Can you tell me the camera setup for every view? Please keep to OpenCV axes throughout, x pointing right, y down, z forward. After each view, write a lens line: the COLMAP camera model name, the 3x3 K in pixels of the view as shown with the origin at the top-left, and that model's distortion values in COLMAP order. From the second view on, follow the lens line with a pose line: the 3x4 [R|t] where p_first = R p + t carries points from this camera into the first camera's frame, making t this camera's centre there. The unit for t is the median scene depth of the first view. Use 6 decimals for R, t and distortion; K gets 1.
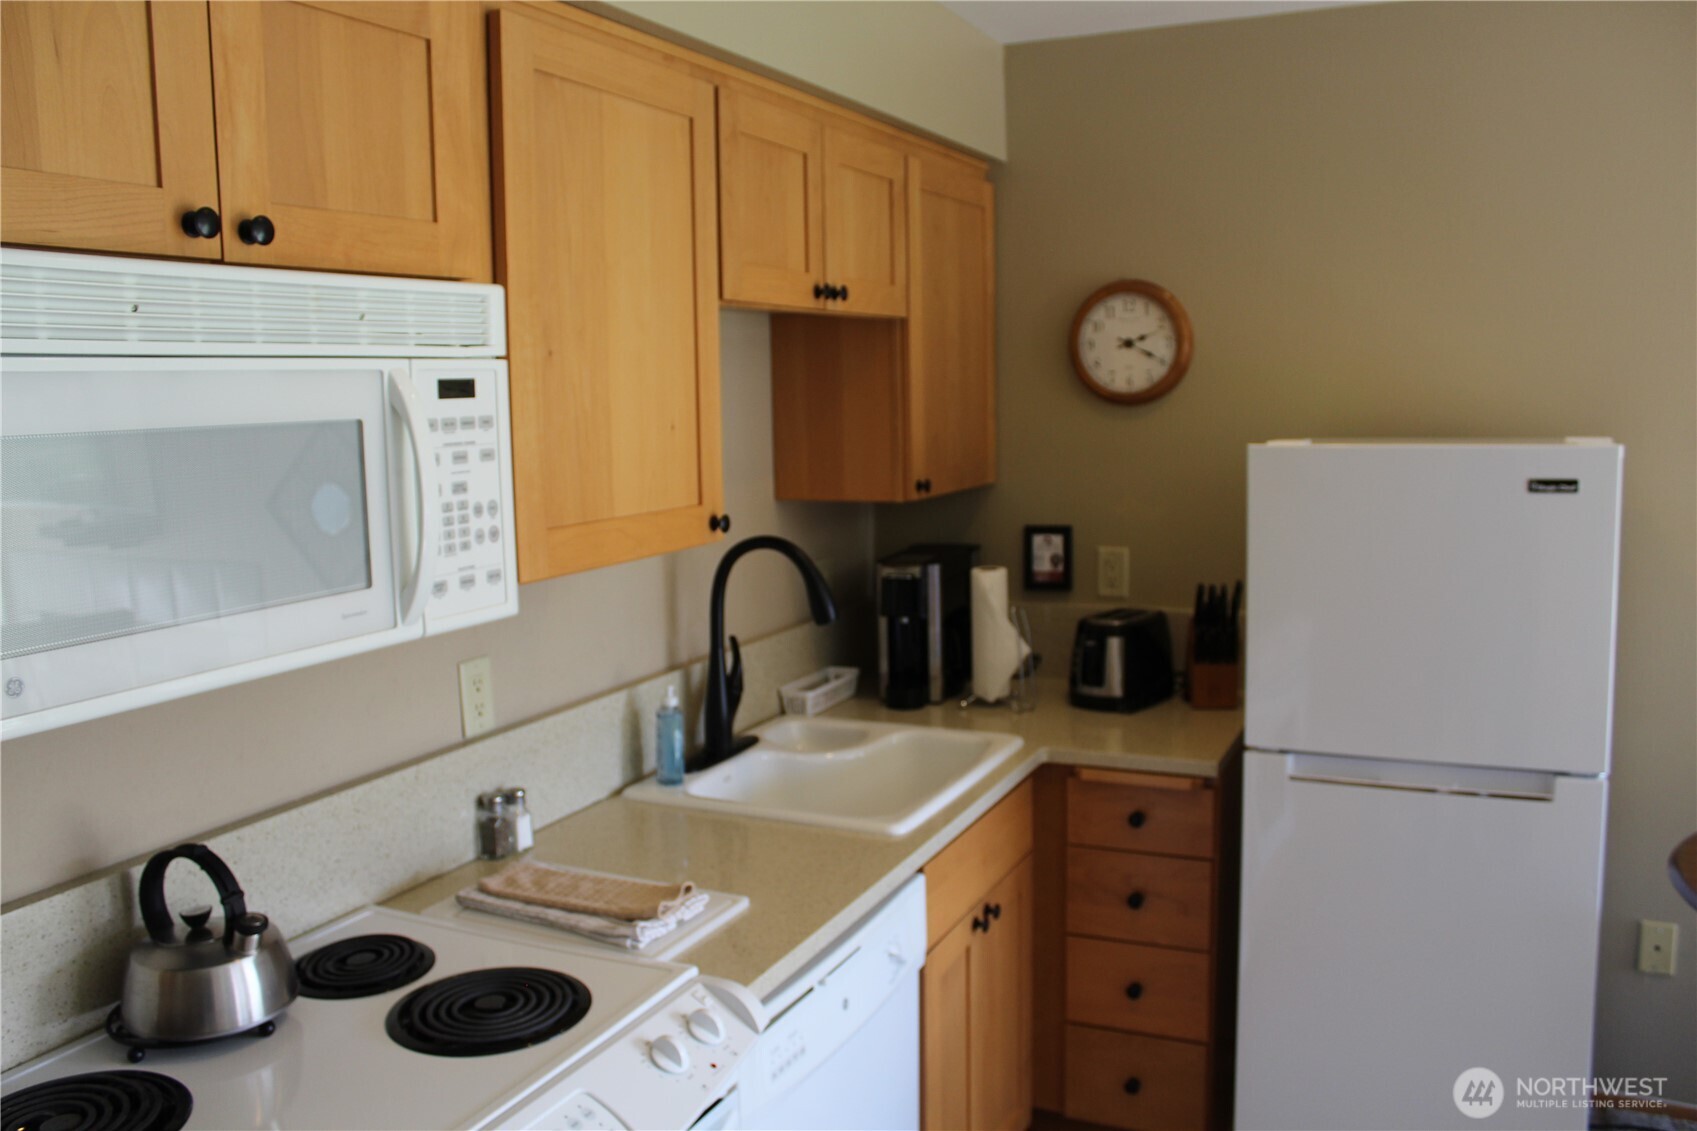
lens RADIAL K [[1415.3, 0, 850.6], [0, 1415.3, 567.0], [0, 0, 1]] dist [-0.166498, 0.157375]
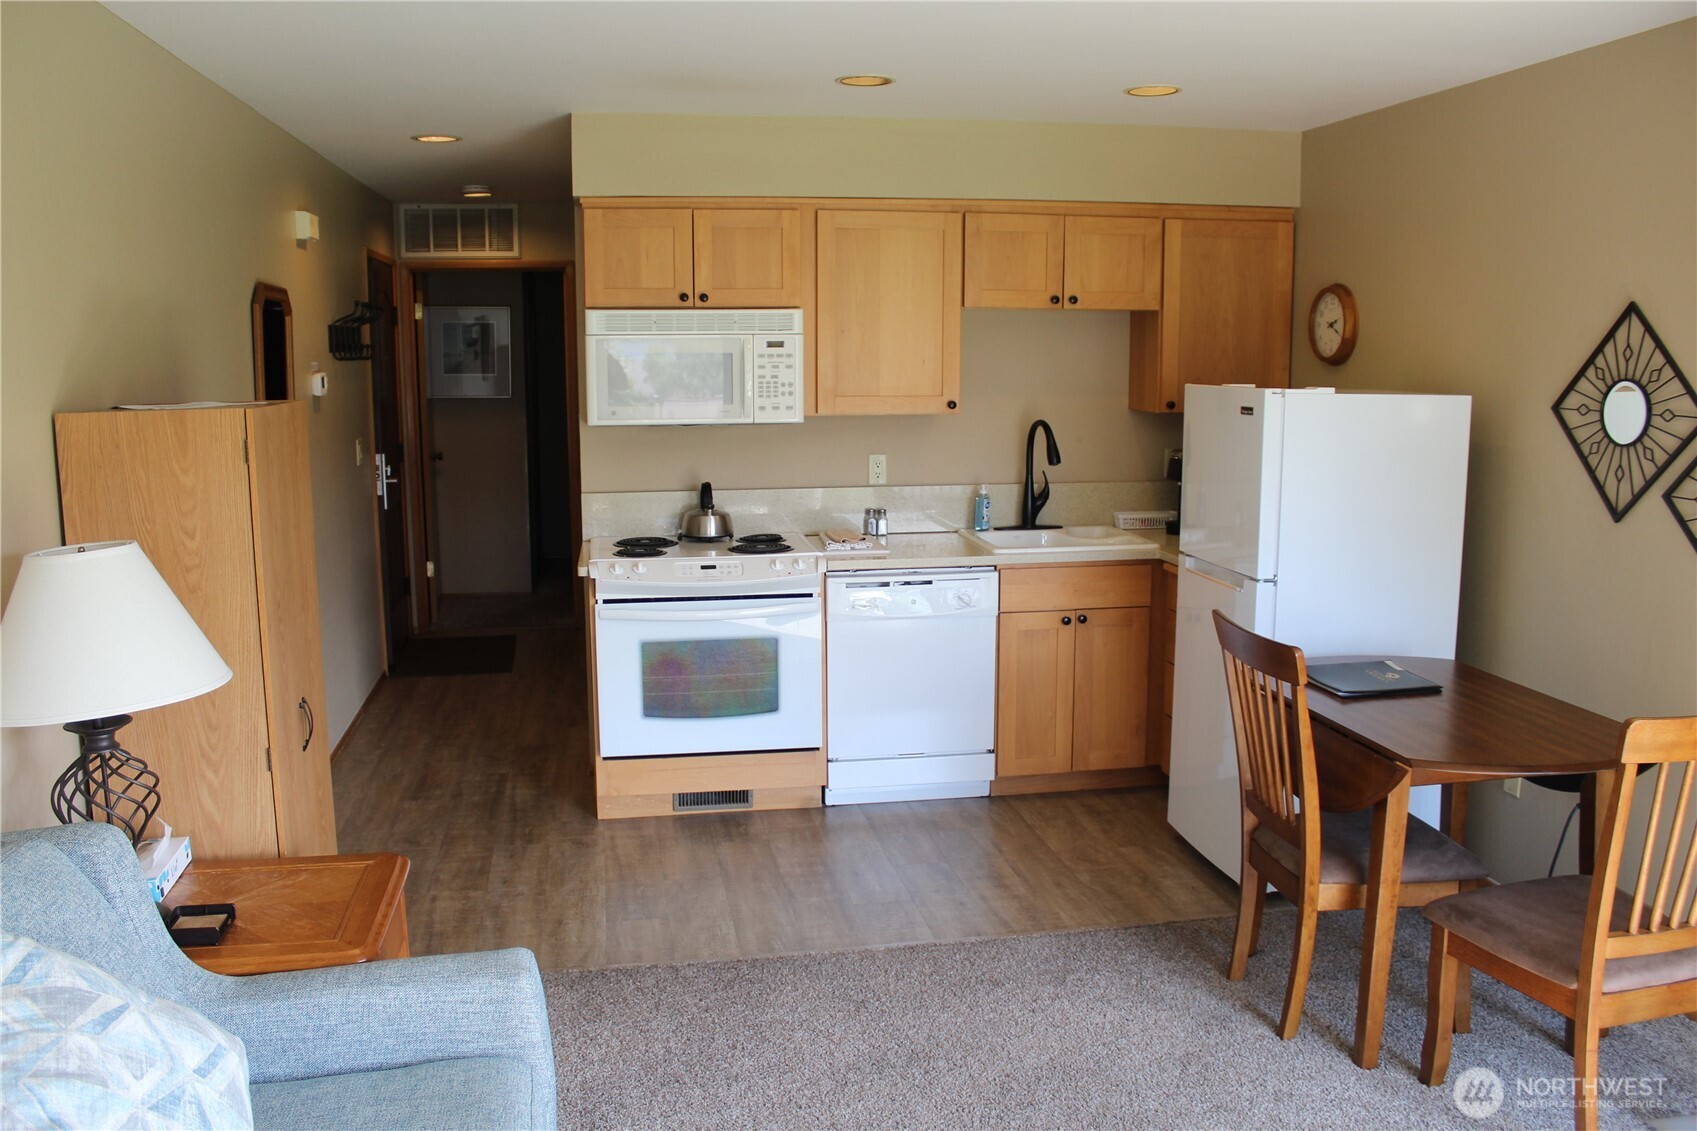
lens RADIAL K [[1415.3, 0, 845.9], [0, 1415.3, 562.2], [0, 0, 1]] dist [-0.166498, 0.157375]
pose [[0.566151, 0.146057, -0.811259, 2.303162], [-0.114785, 0.988557, 0.097873, 0.024019], [0.816271, 0.037709, 0.576437, -0.620117]]
